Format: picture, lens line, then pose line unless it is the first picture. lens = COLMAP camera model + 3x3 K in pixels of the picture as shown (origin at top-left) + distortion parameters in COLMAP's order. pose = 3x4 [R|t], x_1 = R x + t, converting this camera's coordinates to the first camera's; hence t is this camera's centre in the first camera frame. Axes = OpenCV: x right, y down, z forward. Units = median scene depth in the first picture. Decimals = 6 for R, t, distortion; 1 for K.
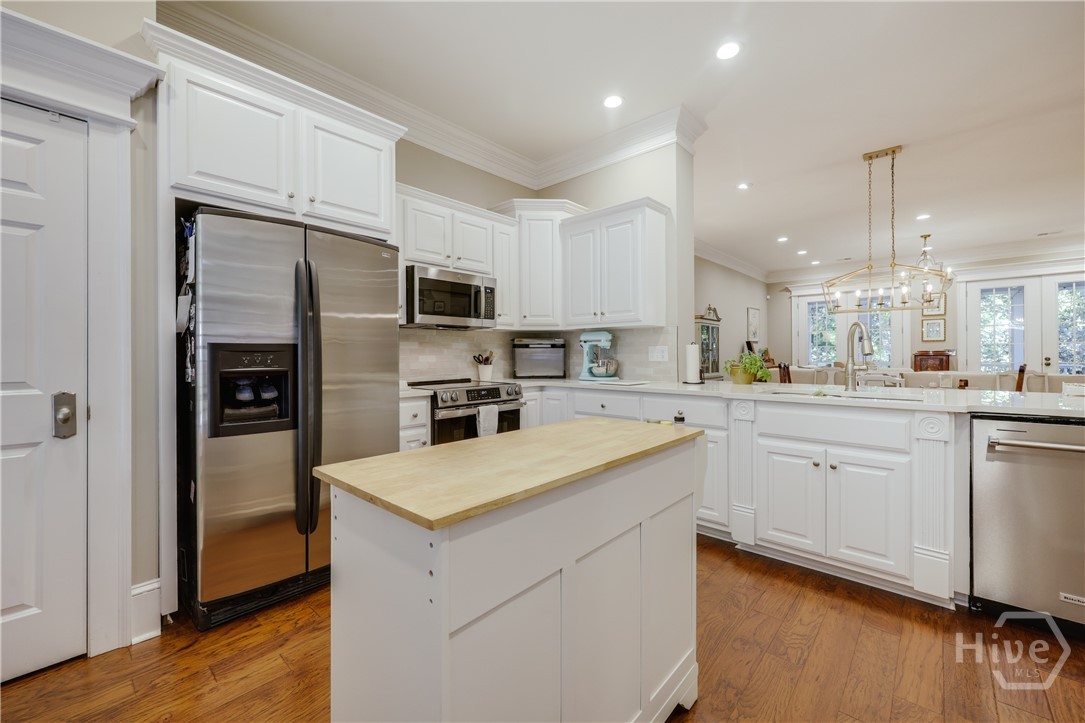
lens RADIAL K [[436.1, 0, 540.1], [0, 436.1, 360.3], [0, 0, 1]] dist [-0.002418, 0.000105]
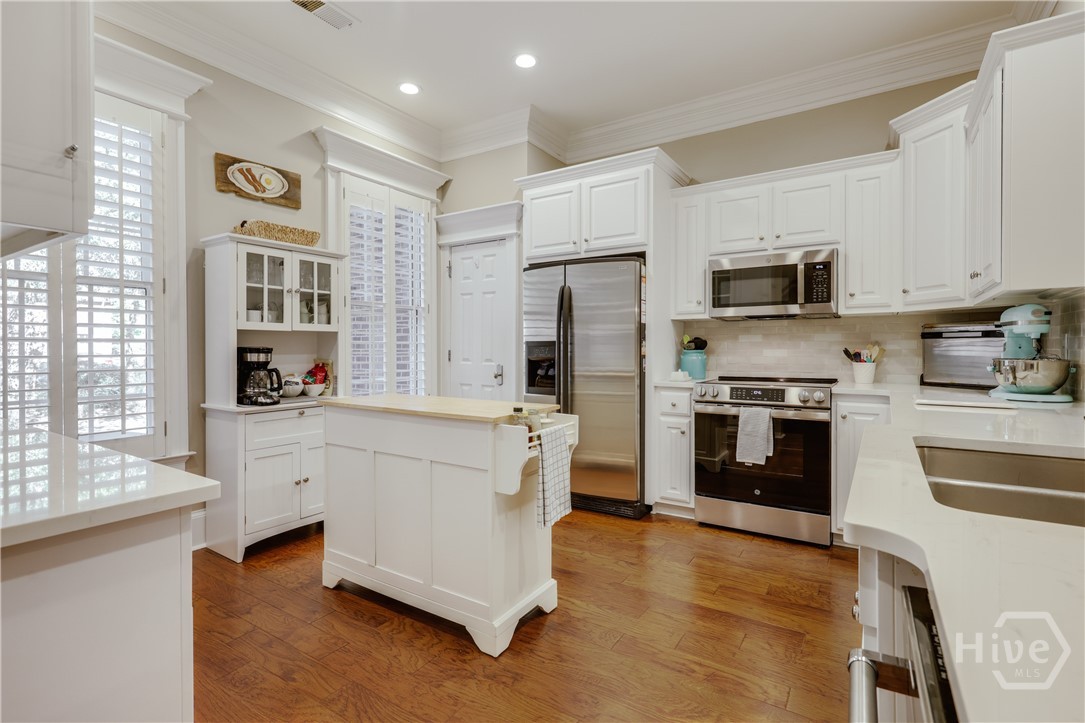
lens RADIAL K [[502.6, 0, 561.0], [0, 502.6, 344.7], [0, 0, 1]] dist [0.003351, 0.000862]
pose [[0.186245, -0.005259, -0.982489, 0.620861], [-0.013512, 0.999877, -0.007914, -0.005909], [0.982410, 0.014749, 0.186151, 0.349749]]
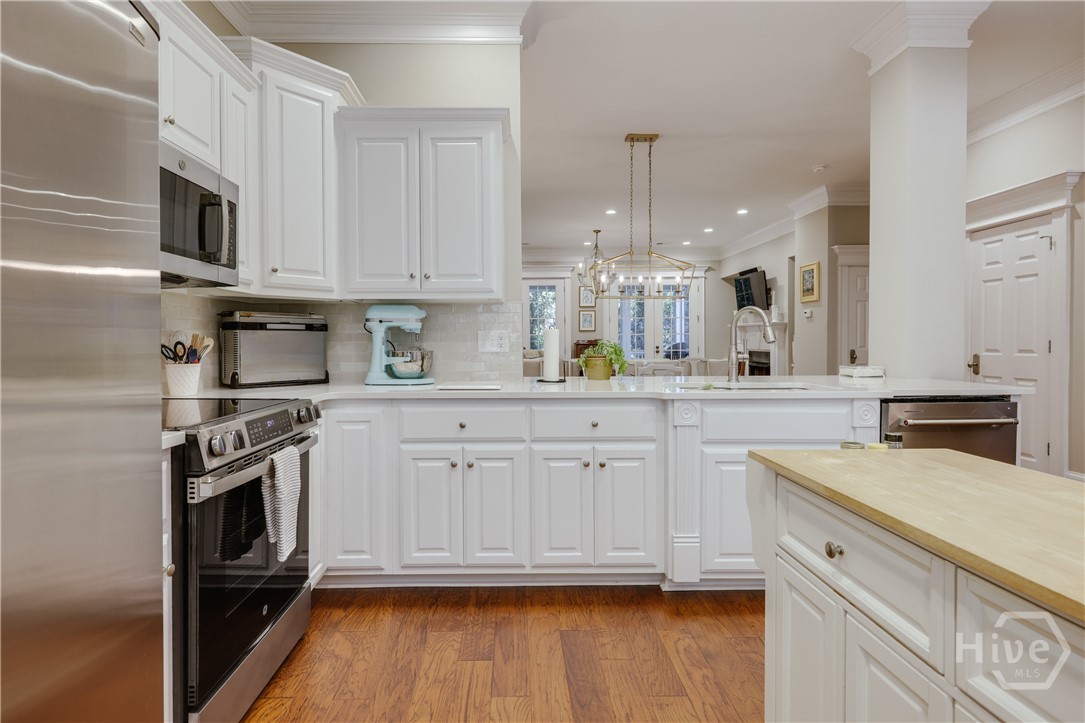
lens RADIAL K [[541.5, 0, 525.4], [0, 541.5, 350.1], [0, 0, 1]] dist [0.003780, -0.000821]
pose [[0.726297, -0.007376, 0.687342, -0.266961], [0.008914, 0.999959, 0.001312, -0.001719], [-0.687323, 0.005174, 0.726333, 0.319053]]
